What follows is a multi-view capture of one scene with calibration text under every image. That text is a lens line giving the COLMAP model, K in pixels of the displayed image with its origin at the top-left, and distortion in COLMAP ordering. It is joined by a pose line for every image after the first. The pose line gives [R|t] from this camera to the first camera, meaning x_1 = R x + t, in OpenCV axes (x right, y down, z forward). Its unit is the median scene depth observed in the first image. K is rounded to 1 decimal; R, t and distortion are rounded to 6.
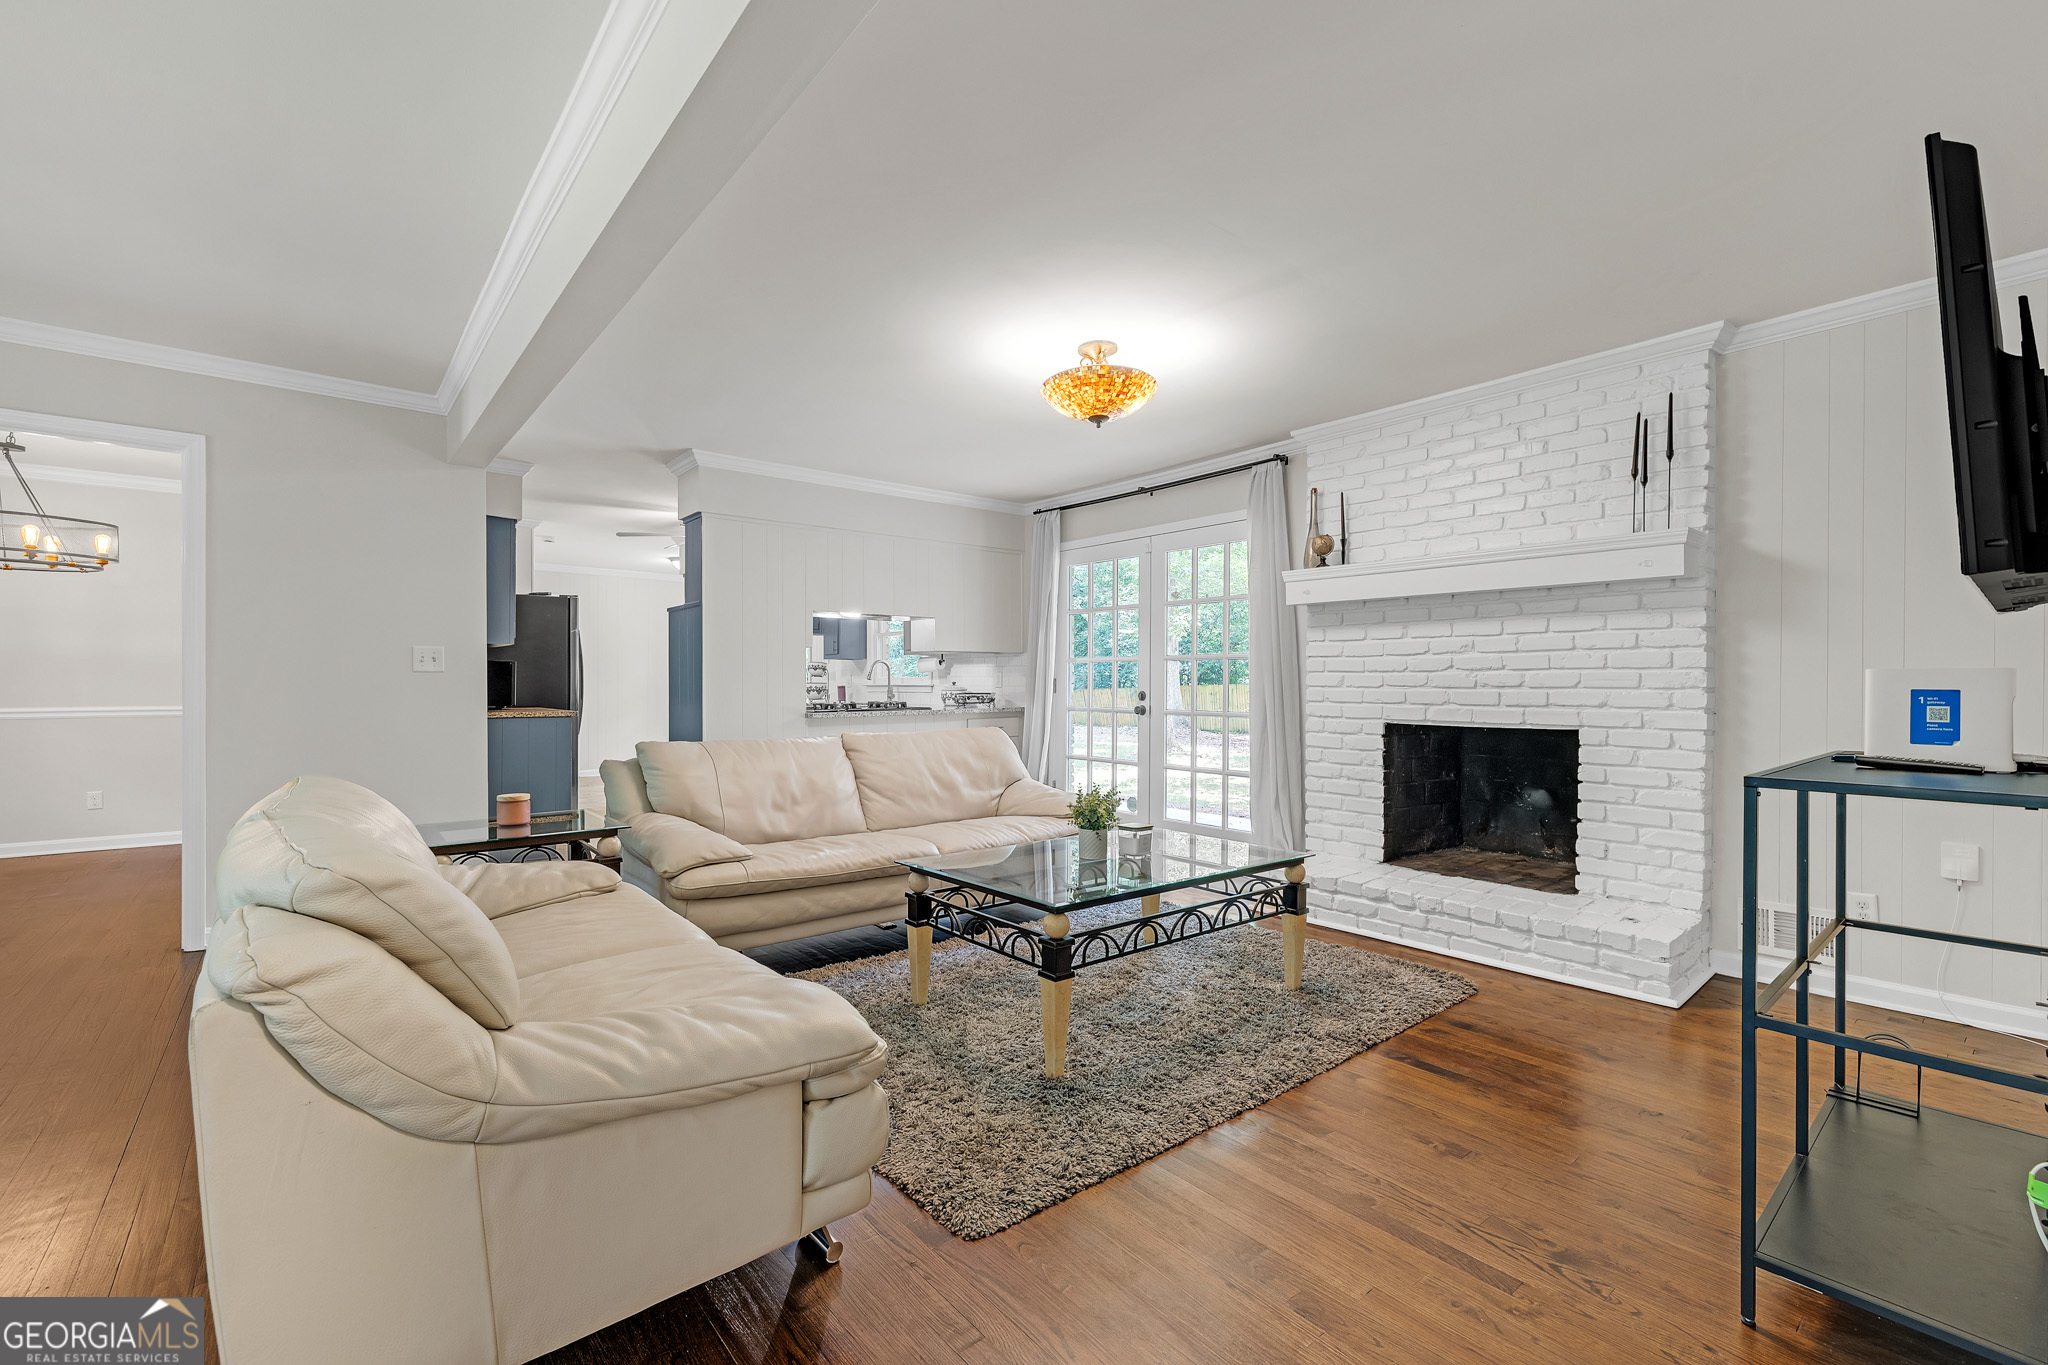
lens RADIAL K [[879.0, 0, 1027.0], [0, 879.0, 687.3], [0, 0, 1]] dist [-0.001786, -0.000743]
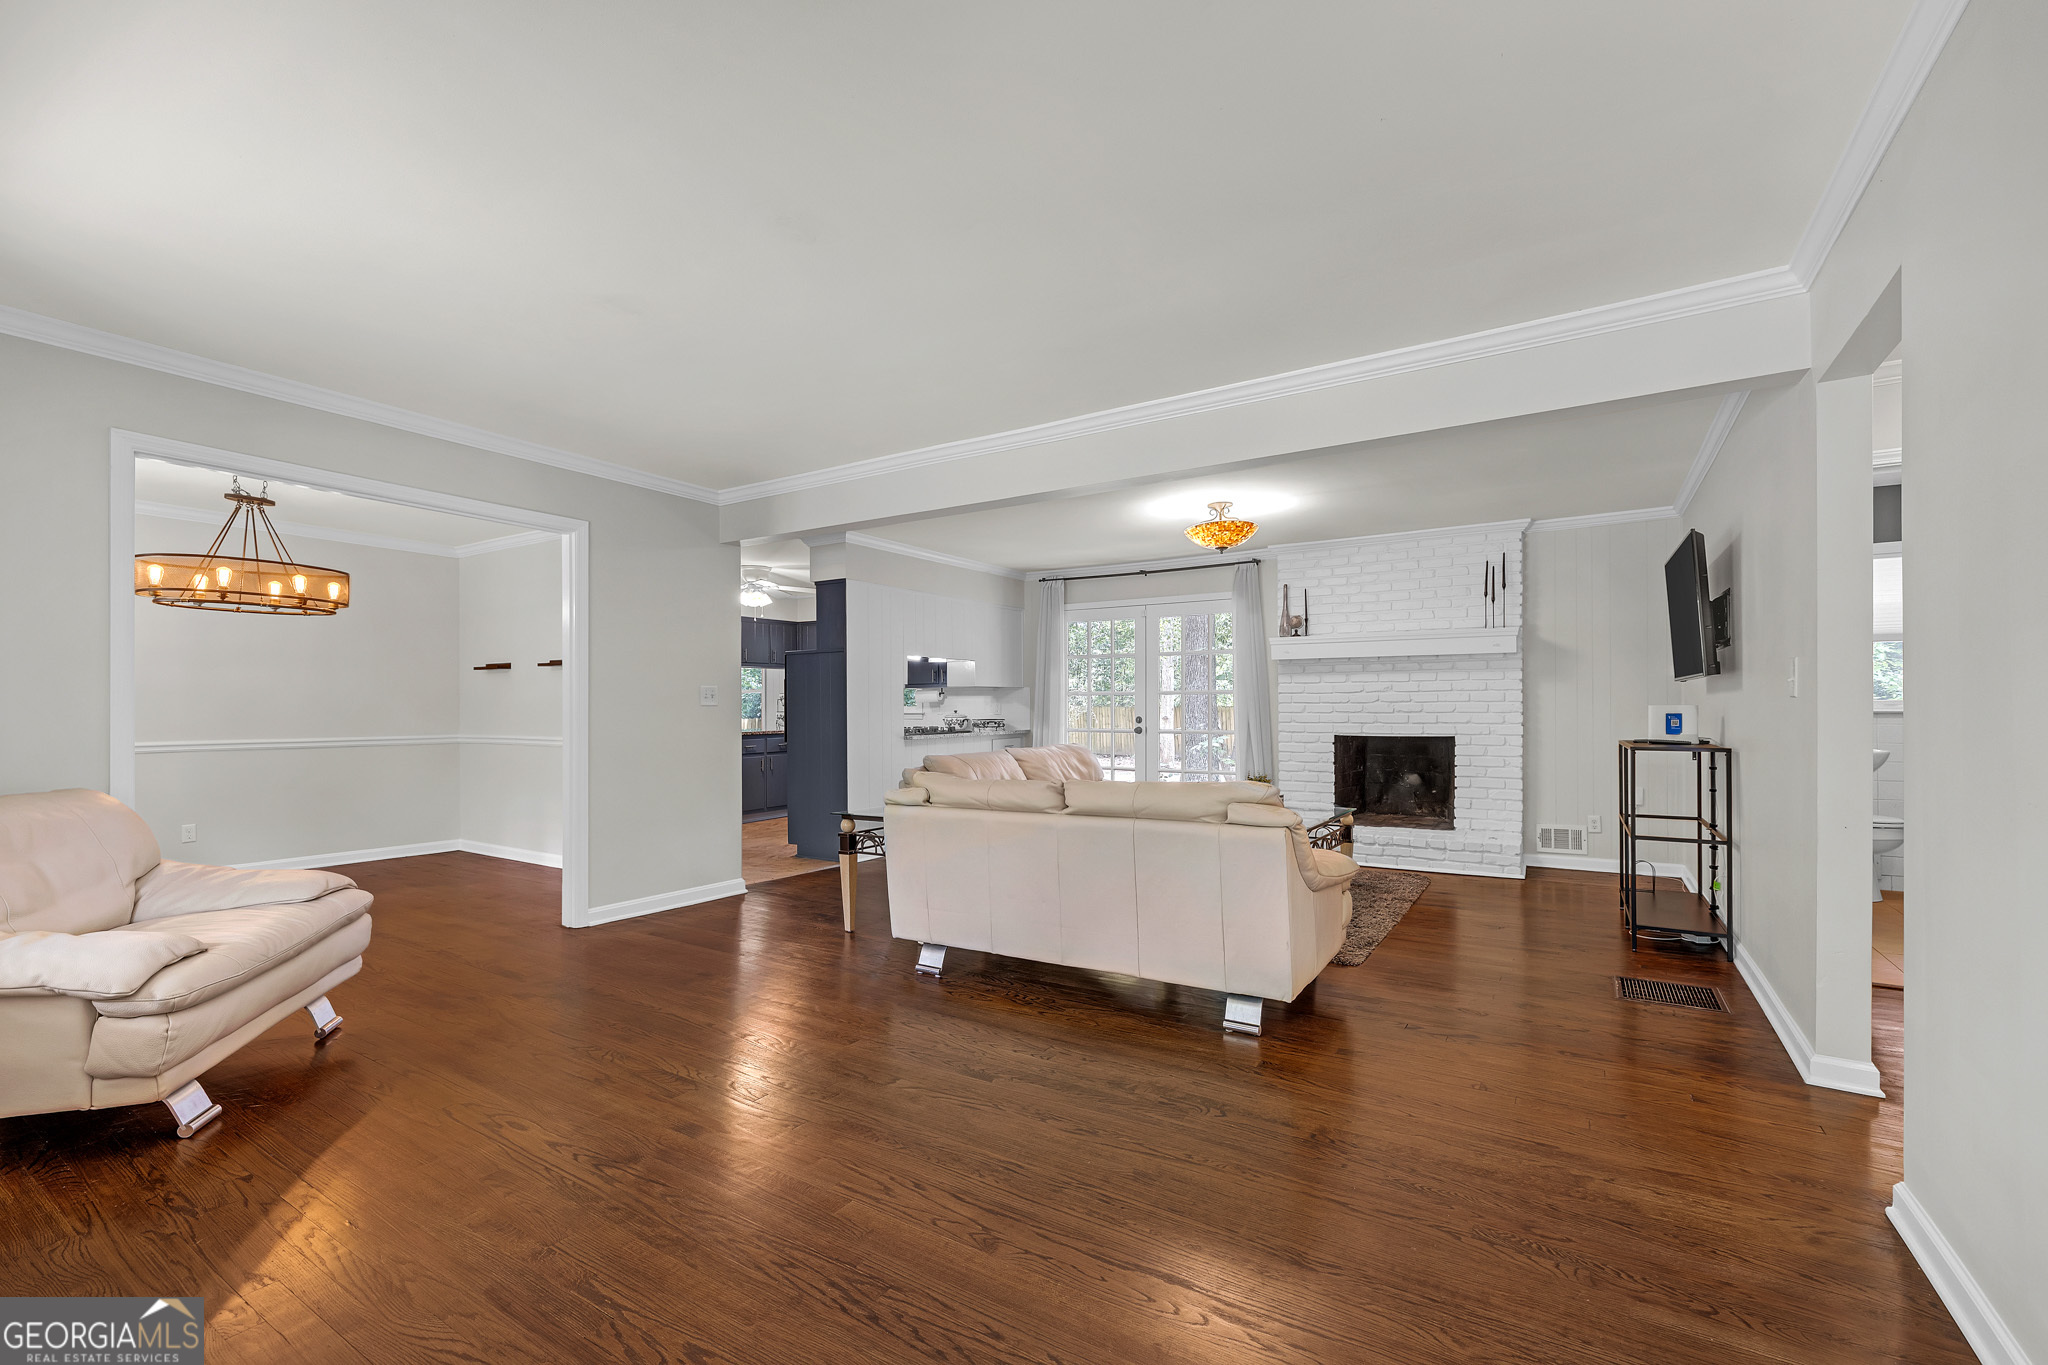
lens RADIAL K [[879.0, 0, 1018.5], [0, 879.0, 699.7], [0, 0, 1]] dist [-0.001786, -0.000743]
pose [[0.952912, -0.001807, 0.303240, -0.625067], [0.006123, 0.999893, -0.013282, -0.006053], [-0.303184, 0.014513, 0.952822, -0.349497]]
